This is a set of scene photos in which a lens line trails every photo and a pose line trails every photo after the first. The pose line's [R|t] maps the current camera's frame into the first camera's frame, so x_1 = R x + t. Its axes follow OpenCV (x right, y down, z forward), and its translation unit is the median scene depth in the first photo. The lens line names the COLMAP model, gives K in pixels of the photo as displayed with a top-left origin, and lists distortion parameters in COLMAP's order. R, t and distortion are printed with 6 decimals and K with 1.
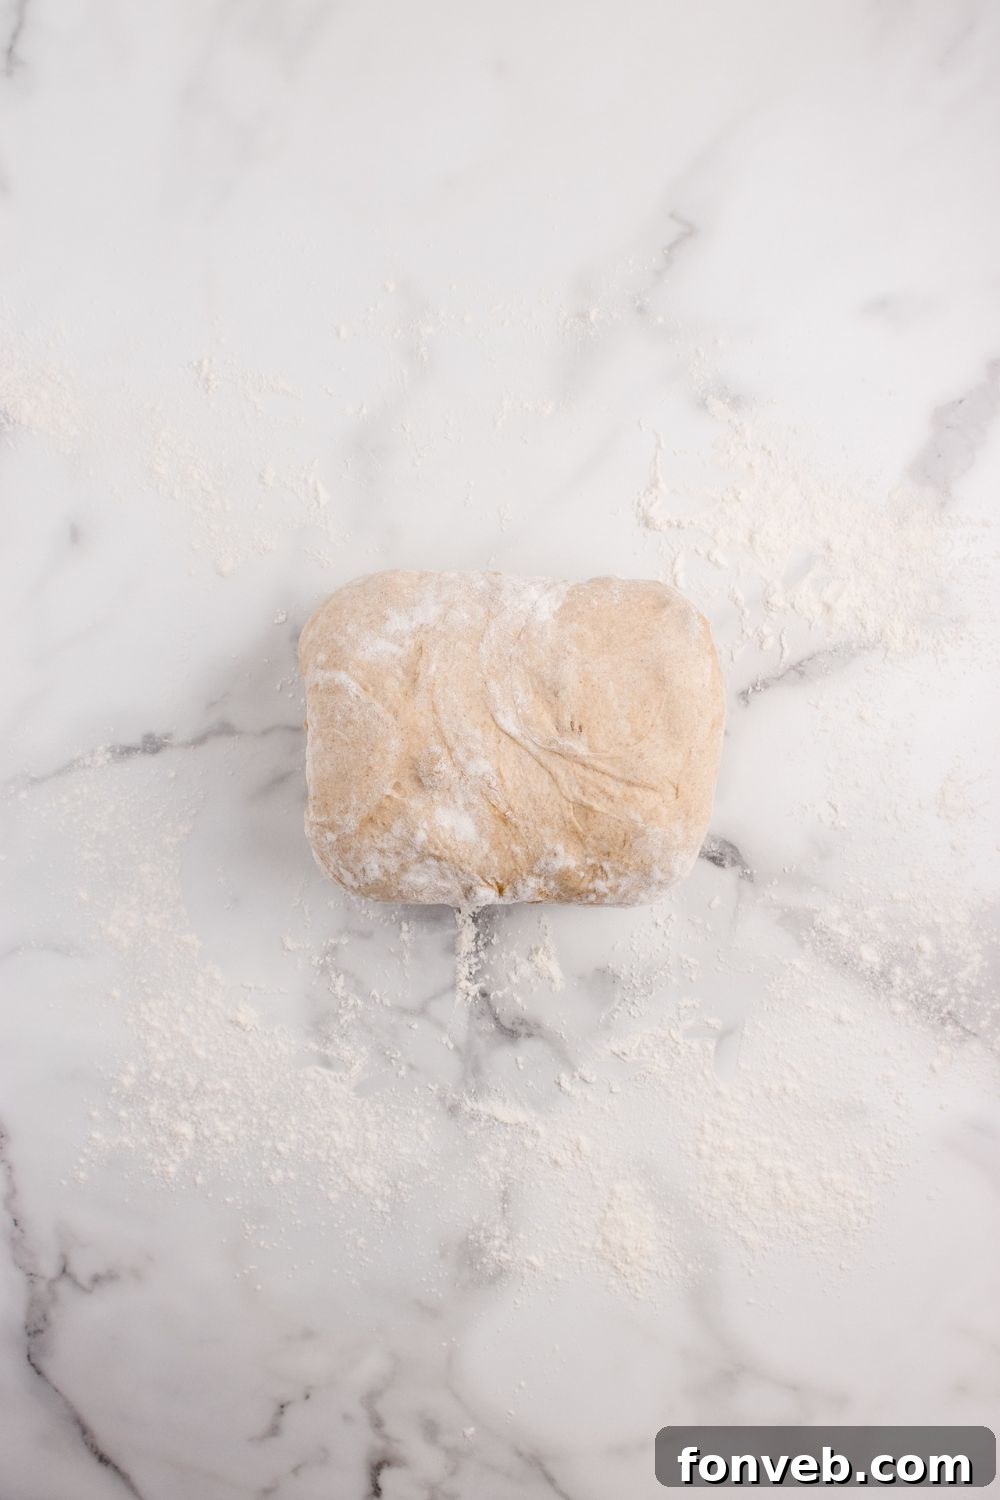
lens RADIAL K [[3356.7, 0, 523.9], [0, 3356.7, 765.8], [0, 0, 1]] dist [0.092958, 0.068120]
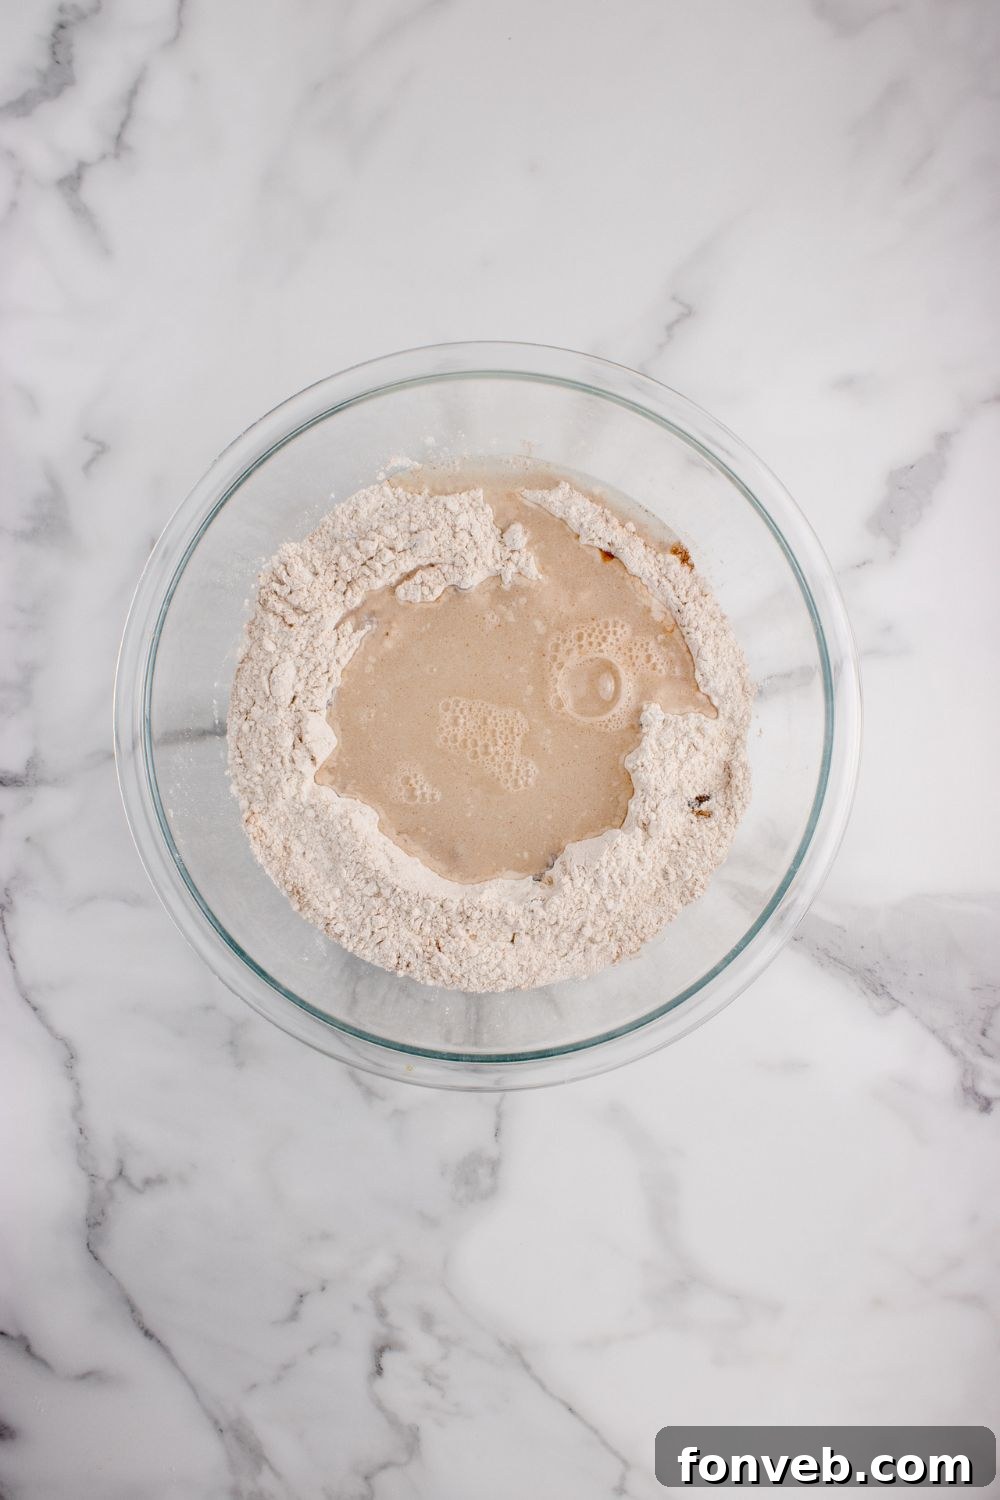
lens RADIAL K [[3979.8, 0, 598.3], [0, 3979.8, 742.9], [0, 0, 1]] dist [0.031964, -0.598823]
pose [[0.999079, 0.040722, 0.013495, 0.005162], [-0.040653, 0.999159, -0.005357, 0.000387], [-0.013702, 0.004804, 0.999895, -0.392008]]
